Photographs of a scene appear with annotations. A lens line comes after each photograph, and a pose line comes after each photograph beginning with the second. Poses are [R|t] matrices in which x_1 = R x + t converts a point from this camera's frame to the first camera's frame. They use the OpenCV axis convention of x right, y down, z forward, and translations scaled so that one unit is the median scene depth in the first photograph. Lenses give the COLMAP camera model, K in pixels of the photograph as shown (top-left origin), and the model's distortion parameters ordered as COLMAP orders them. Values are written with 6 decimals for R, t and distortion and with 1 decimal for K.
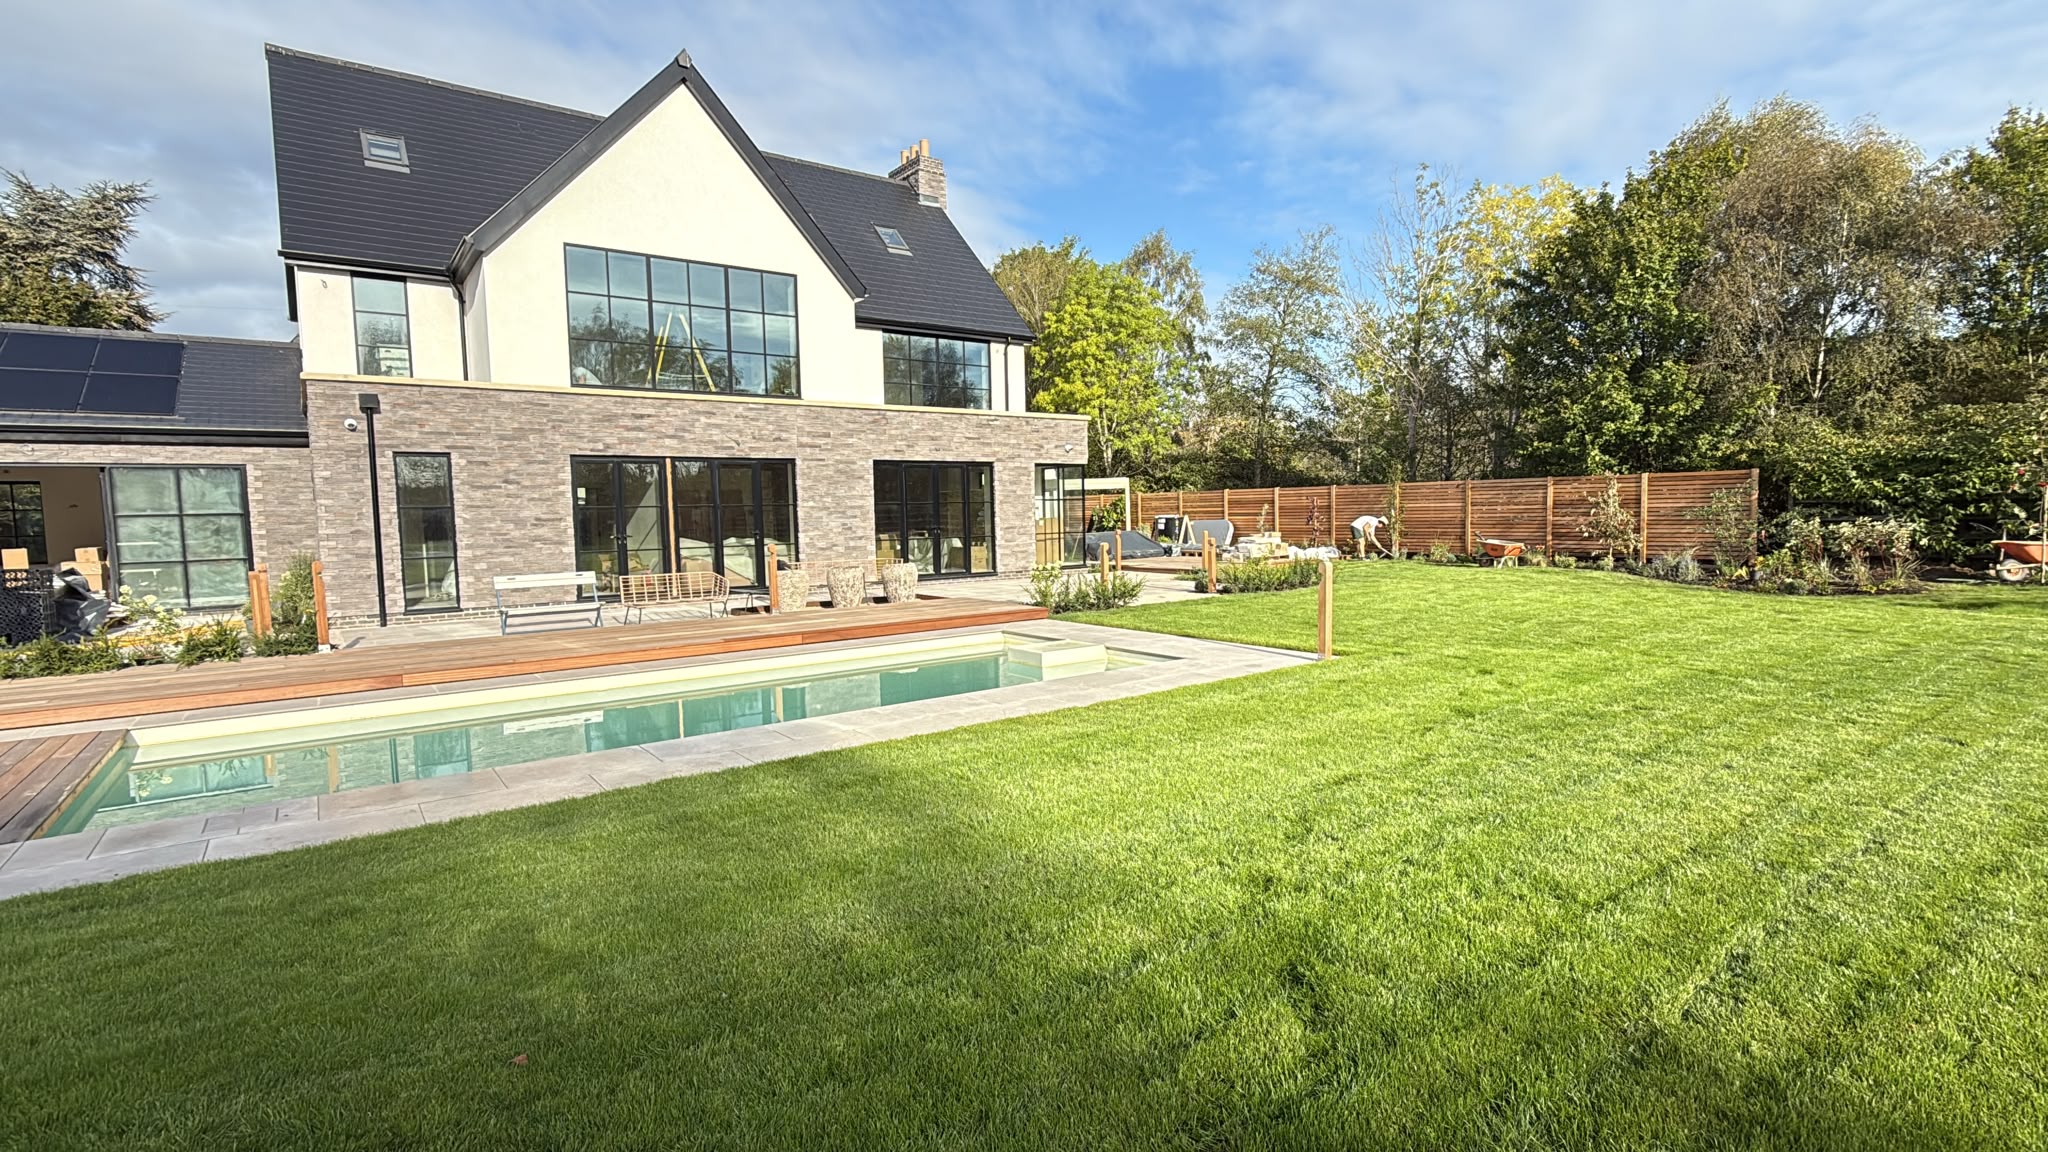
lens RADIAL K [[927.5, 0, 1024.0], [0, 927.5, 576.0], [0, 0, 1]] dist [0.000573, -0.000307]
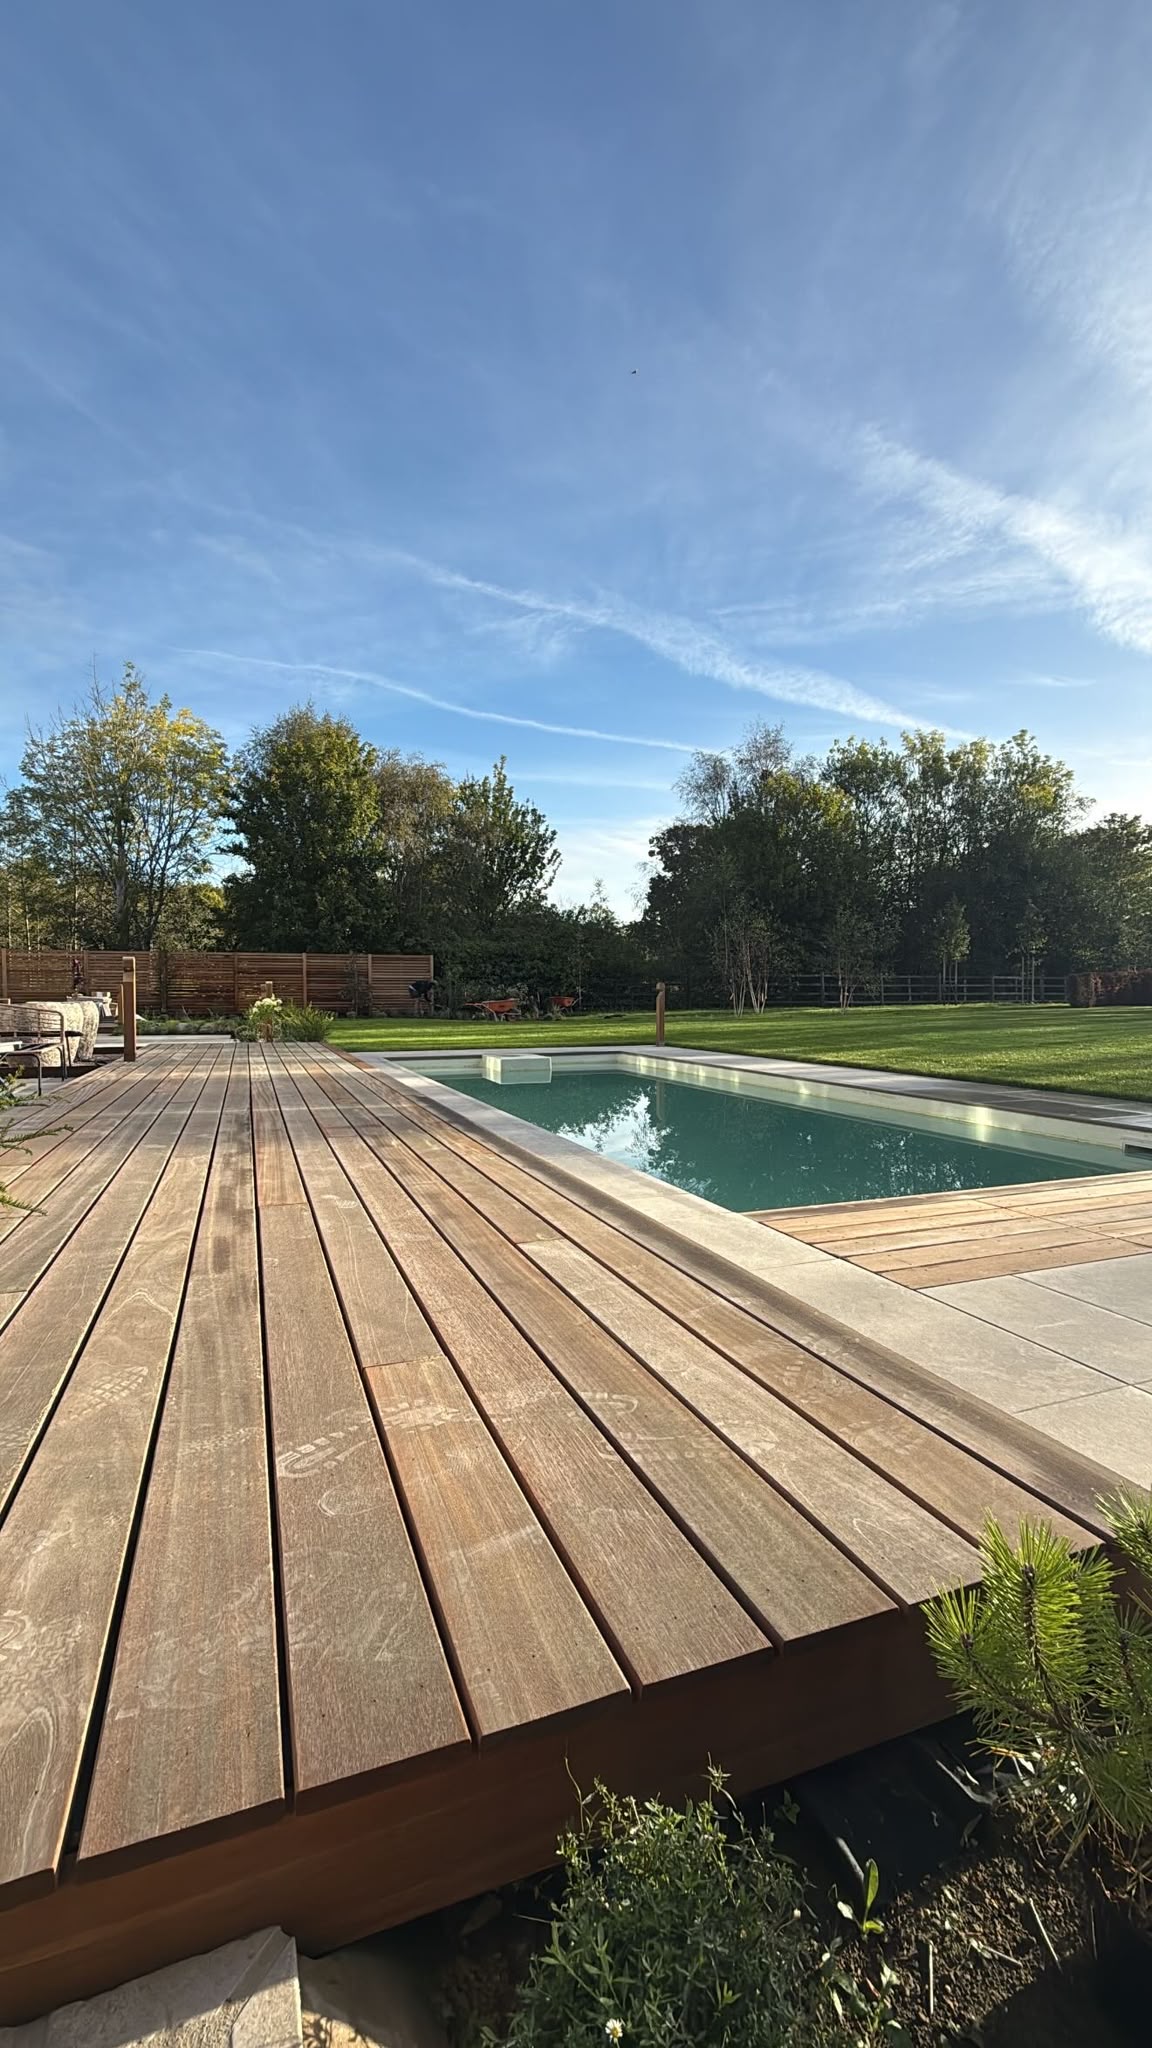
lens RADIAL K [[838.8, 0, 576.0], [0, 838.8, 1024.0], [0, 0, 1]] dist [-0.002129, -0.000078]
pose [[0.264929, -0.010992, 0.964205, -0.525864], [0.063761, 0.997946, -0.006143, 0.026702], [-0.962158, 0.063106, 0.265086, 0.371803]]
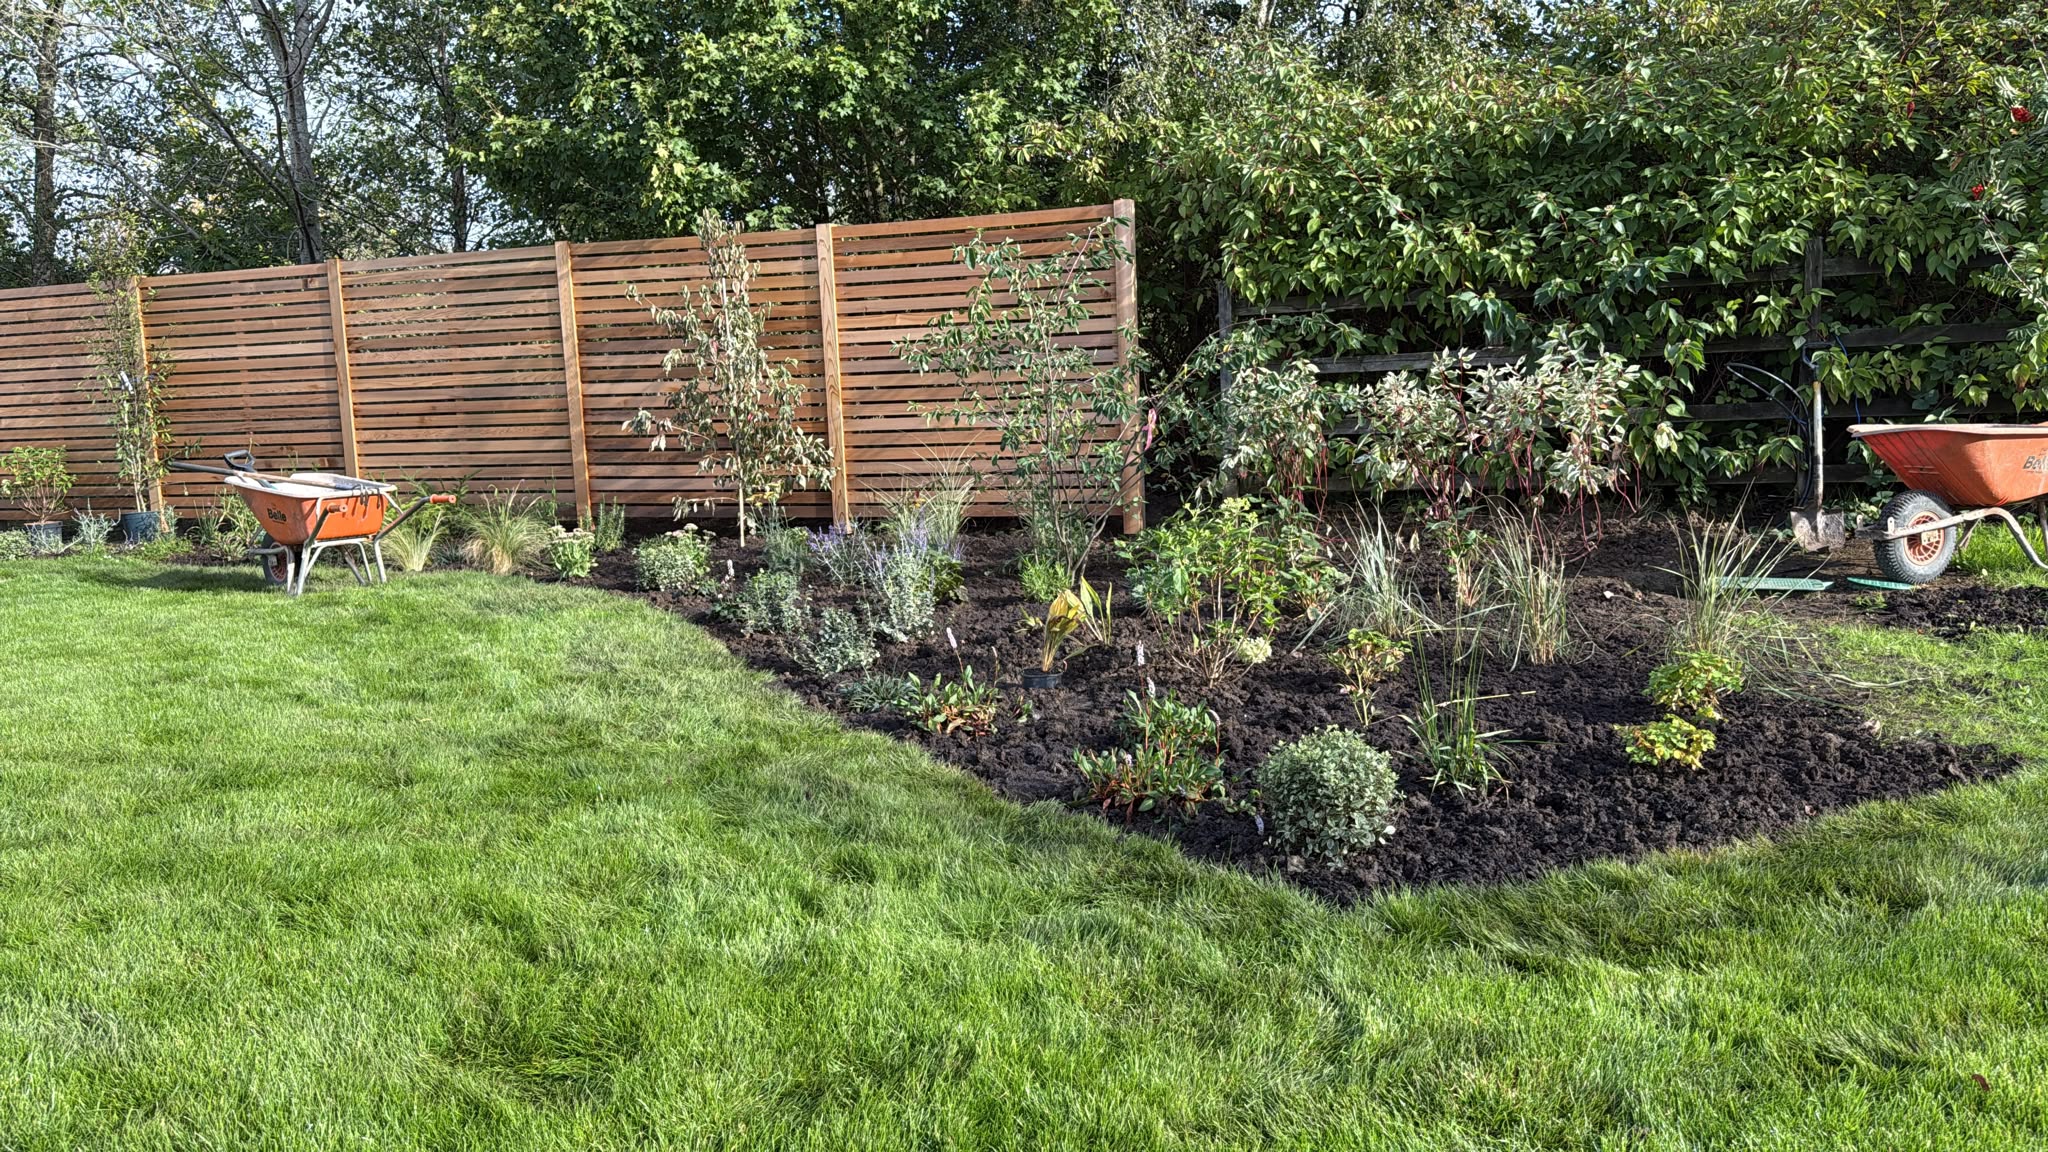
lens RADIAL K [[1472.0, 0, 1024.0], [0, 1472.0, 576.0], [0, 0, 1]] dist [0.050612, -0.055340]
pose [[0.835731, -0.078199, 0.543542, 0.487267], [0.056424, 0.996798, 0.056654, -0.025825], [-0.546232, -0.016679, 0.837468, 0.610489]]
